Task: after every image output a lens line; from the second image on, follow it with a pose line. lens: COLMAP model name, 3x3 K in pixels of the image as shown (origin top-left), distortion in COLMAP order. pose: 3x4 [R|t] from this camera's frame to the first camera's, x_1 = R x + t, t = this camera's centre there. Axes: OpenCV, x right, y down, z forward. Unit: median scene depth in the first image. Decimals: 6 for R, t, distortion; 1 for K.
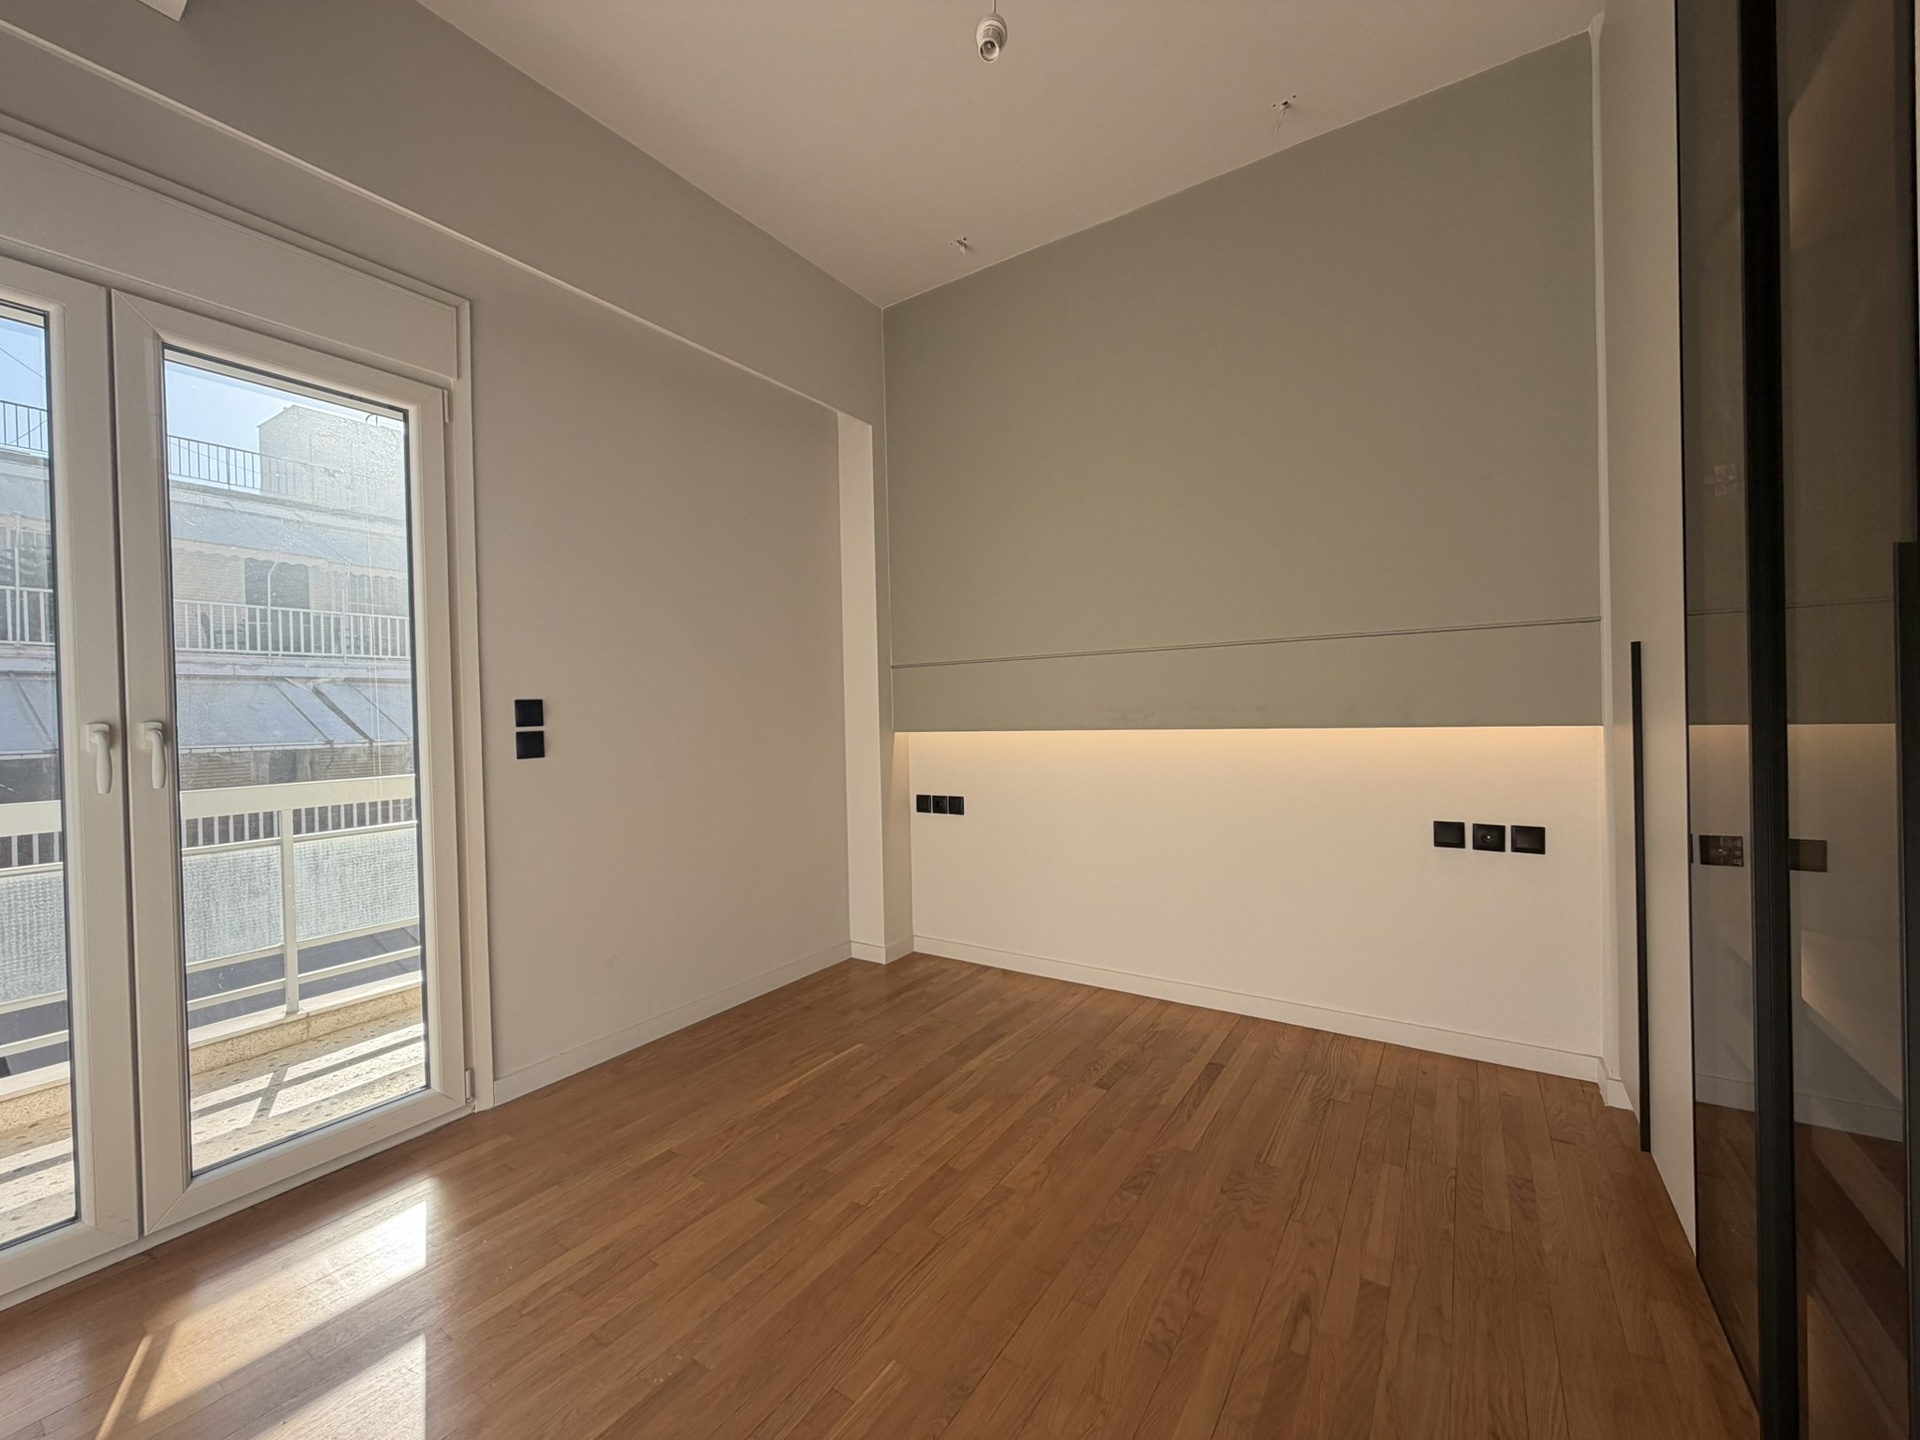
lens RADIAL K [[763.4, 0, 955.0], [0, 763.4, 718.9], [0, 0, 1]] dist [0.001197, -0.000405]
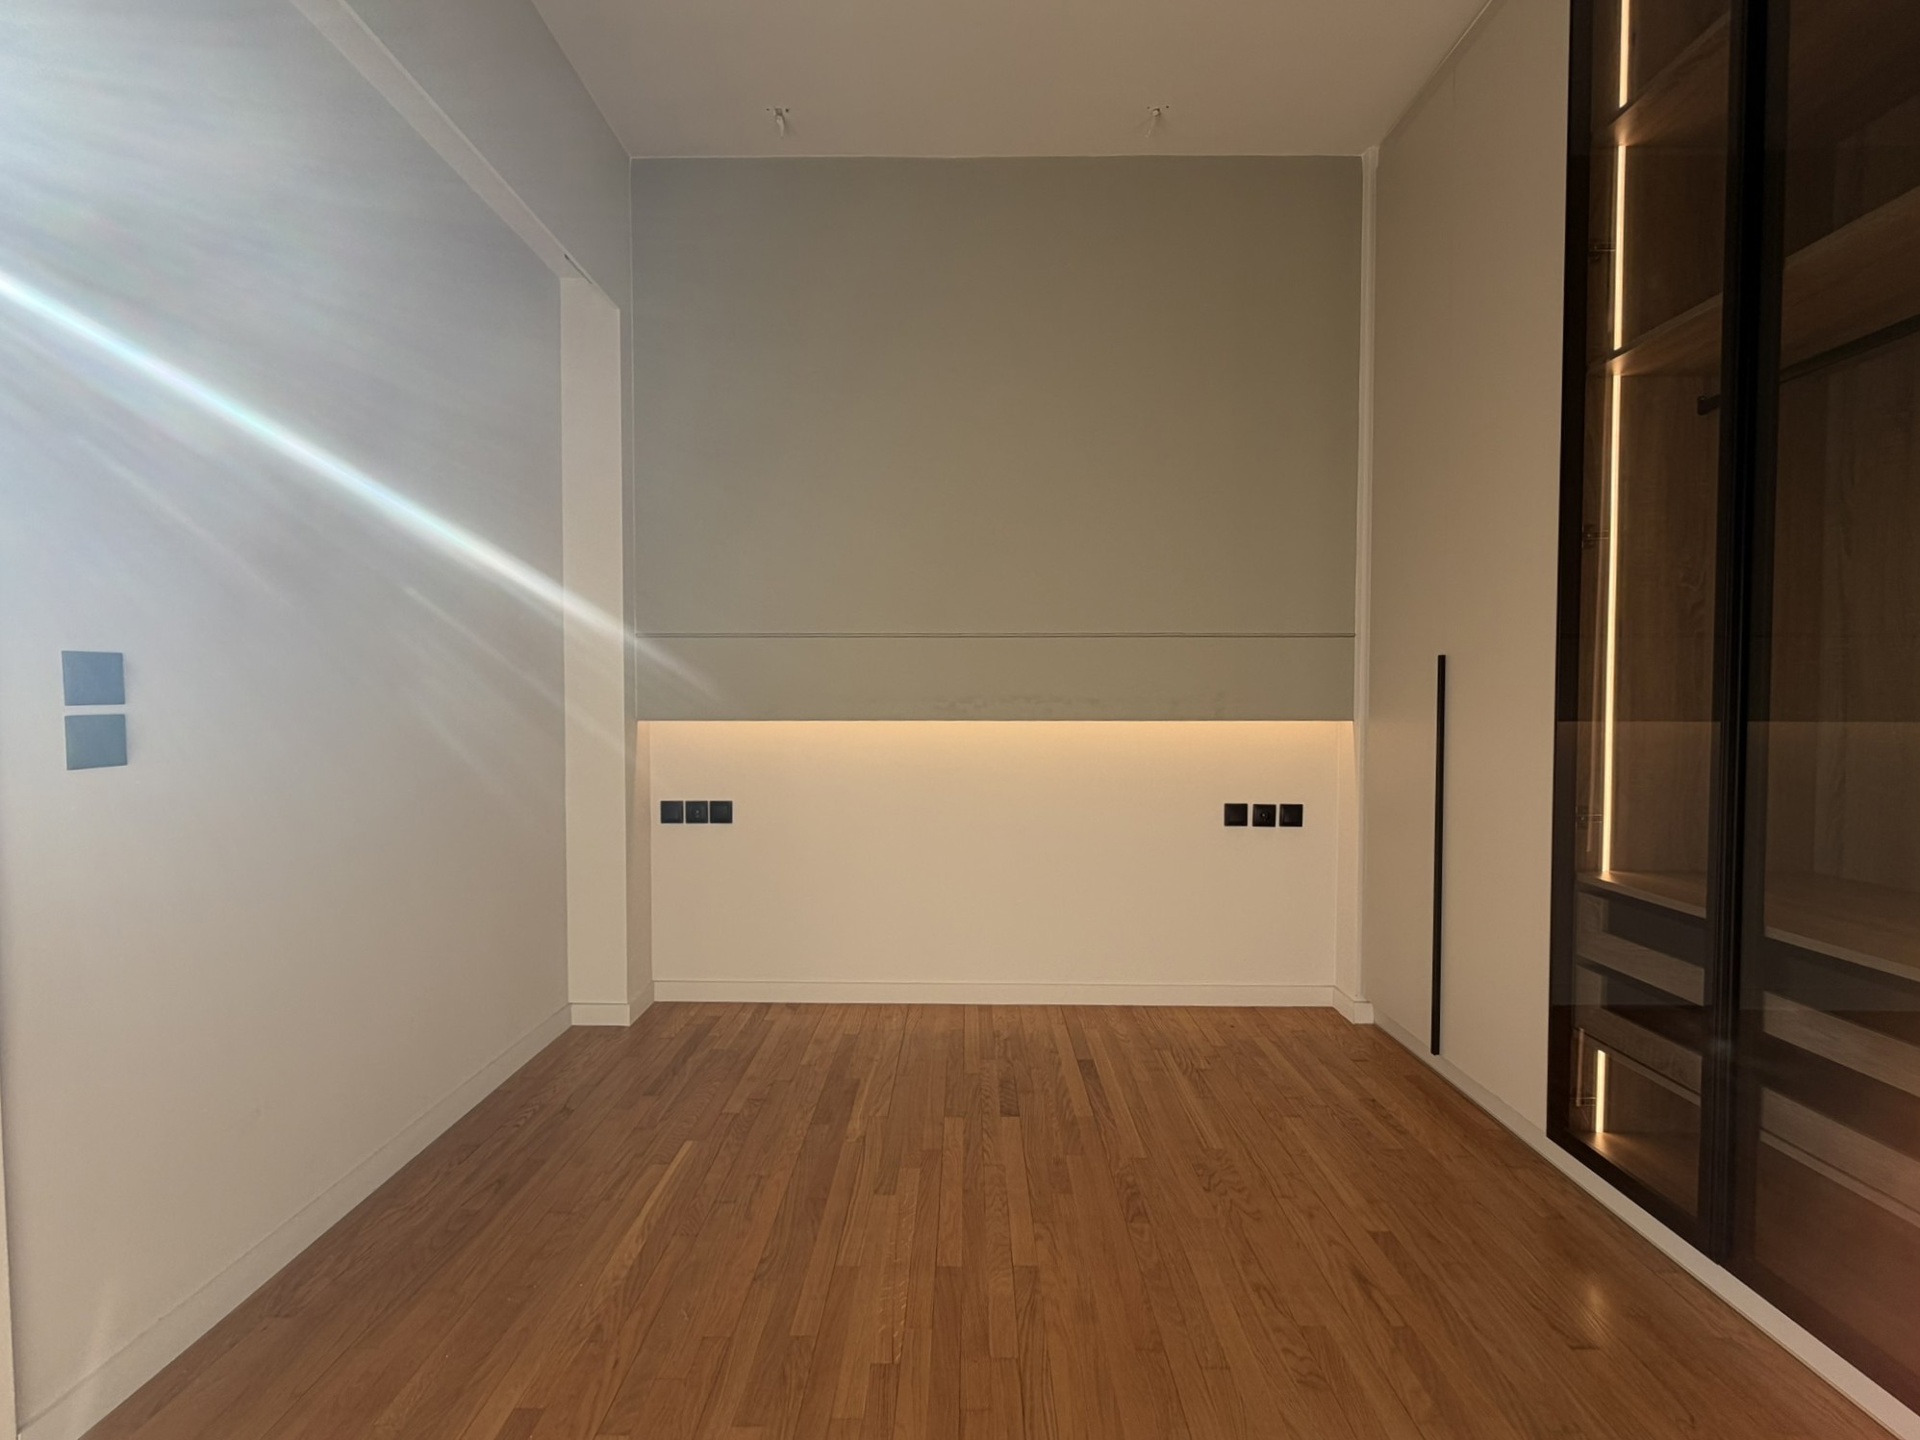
lens RADIAL K [[783.0, 0, 960.0], [0, 783.0, 720.0], [0, 0, 1]] dist [0.001083, -0.000128]
pose [[0.840417, 0.008885, 0.541868, -0.352592], [-0.016436, 0.999824, 0.009096, 0.005602], [-0.541691, -0.016551, 0.840414, 0.248786]]
